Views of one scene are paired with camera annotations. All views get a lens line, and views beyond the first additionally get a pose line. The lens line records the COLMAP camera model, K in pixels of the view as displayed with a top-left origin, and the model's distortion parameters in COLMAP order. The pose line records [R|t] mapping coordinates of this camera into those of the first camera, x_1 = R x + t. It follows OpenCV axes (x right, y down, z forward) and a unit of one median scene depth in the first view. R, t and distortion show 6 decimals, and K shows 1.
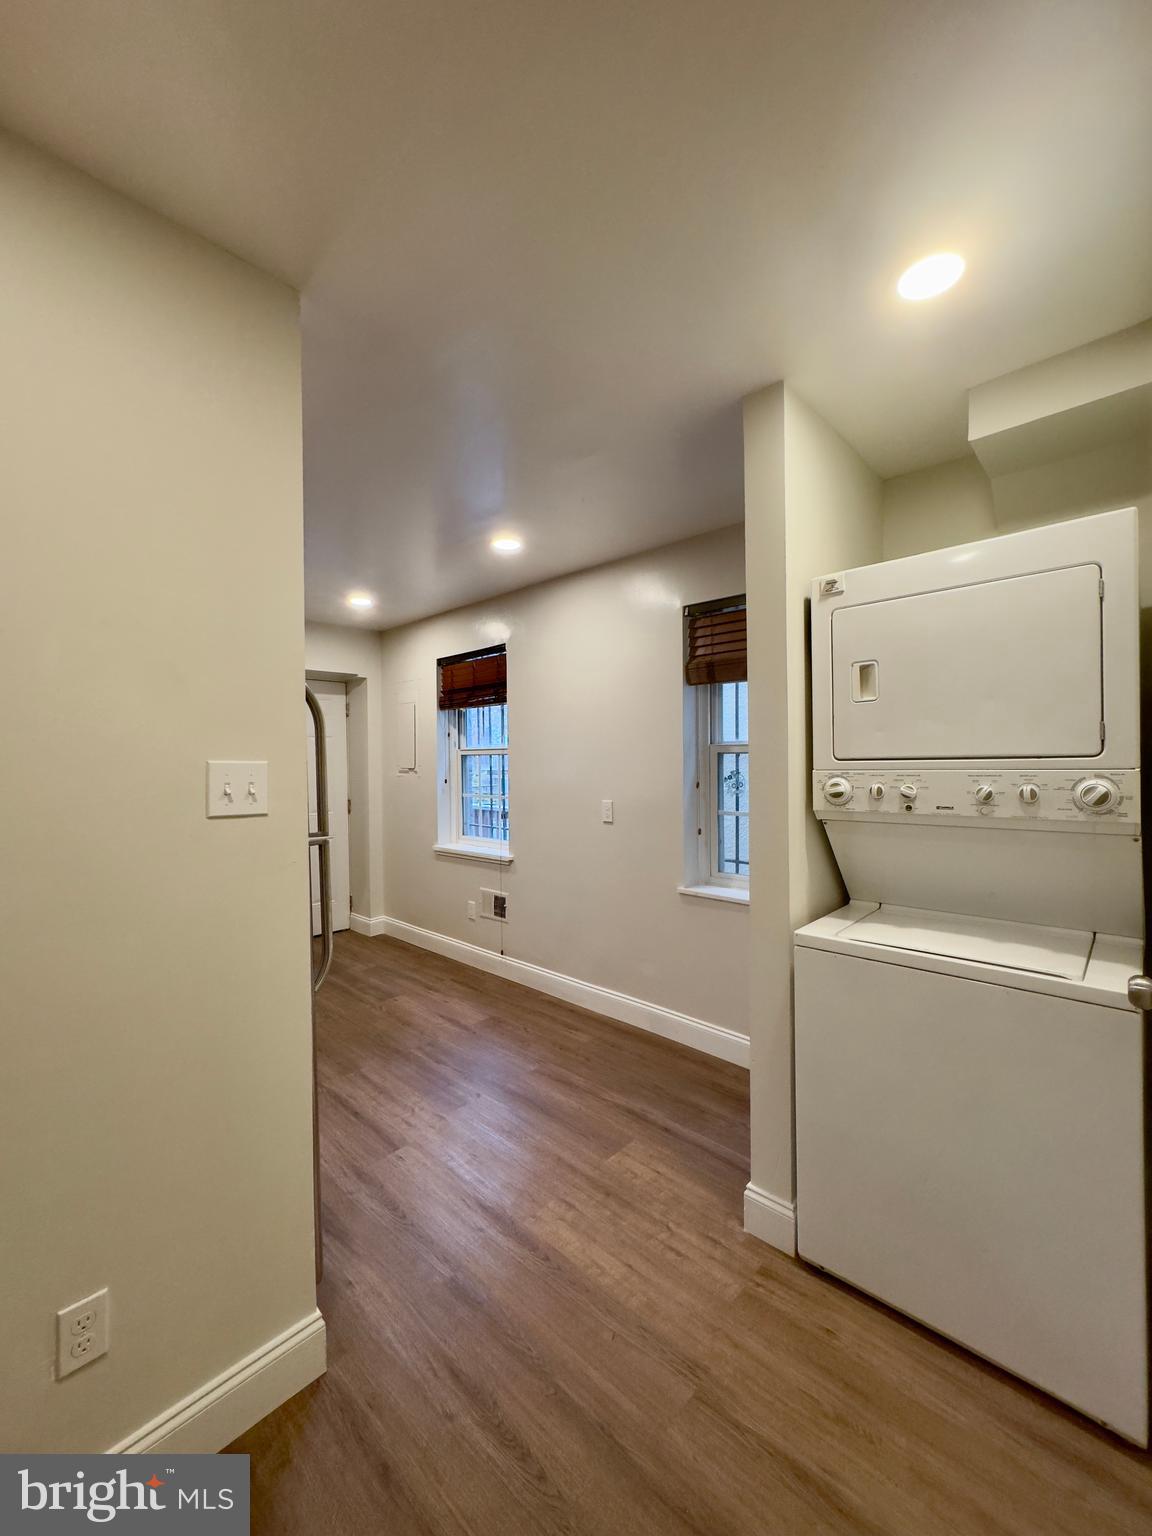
lens RADIAL K [[606.8, 0, 576.0], [0, 606.8, 768.0], [0, 0, 1]] dist [0.001211, 0.000292]
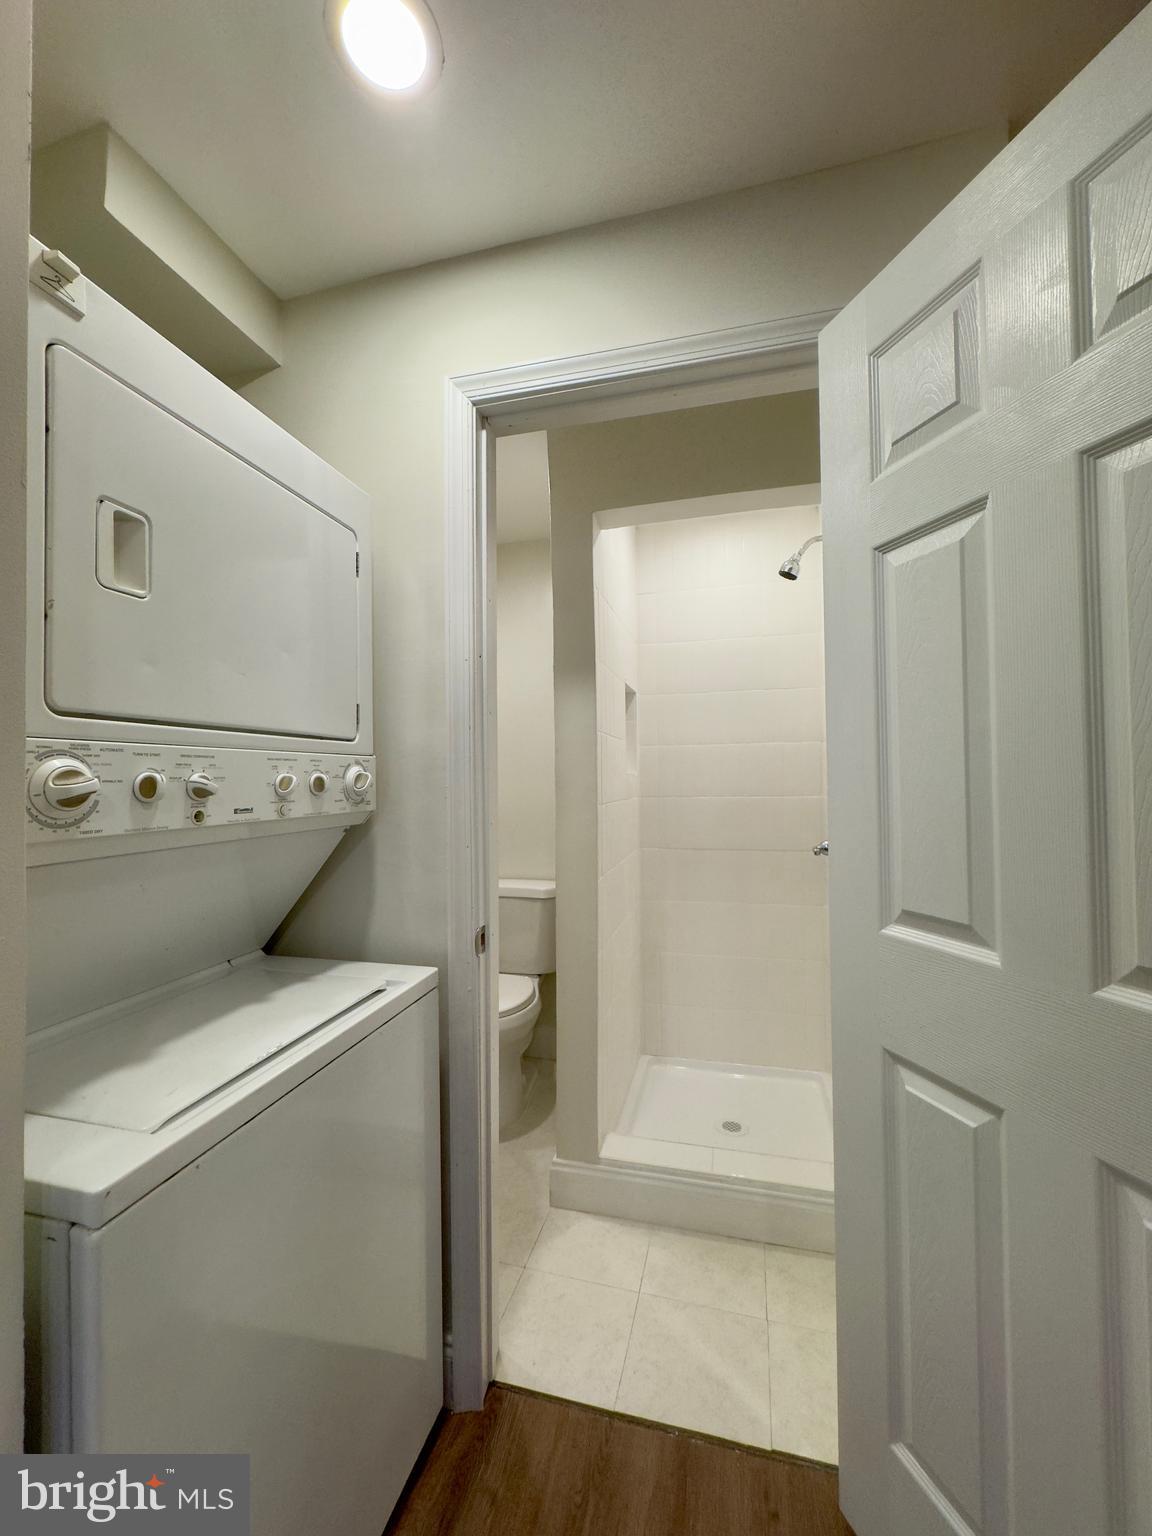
lens RADIAL K [[606.8, 0, 576.0], [0, 606.8, 768.0], [0, 0, 1]] dist [0.001211, 0.000292]
pose [[-0.484649, 0.032606, 0.874101, -0.083584], [0.022896, 0.999435, -0.024587, 0.041158], [-0.874409, 0.008097, -0.485122, 0.908267]]
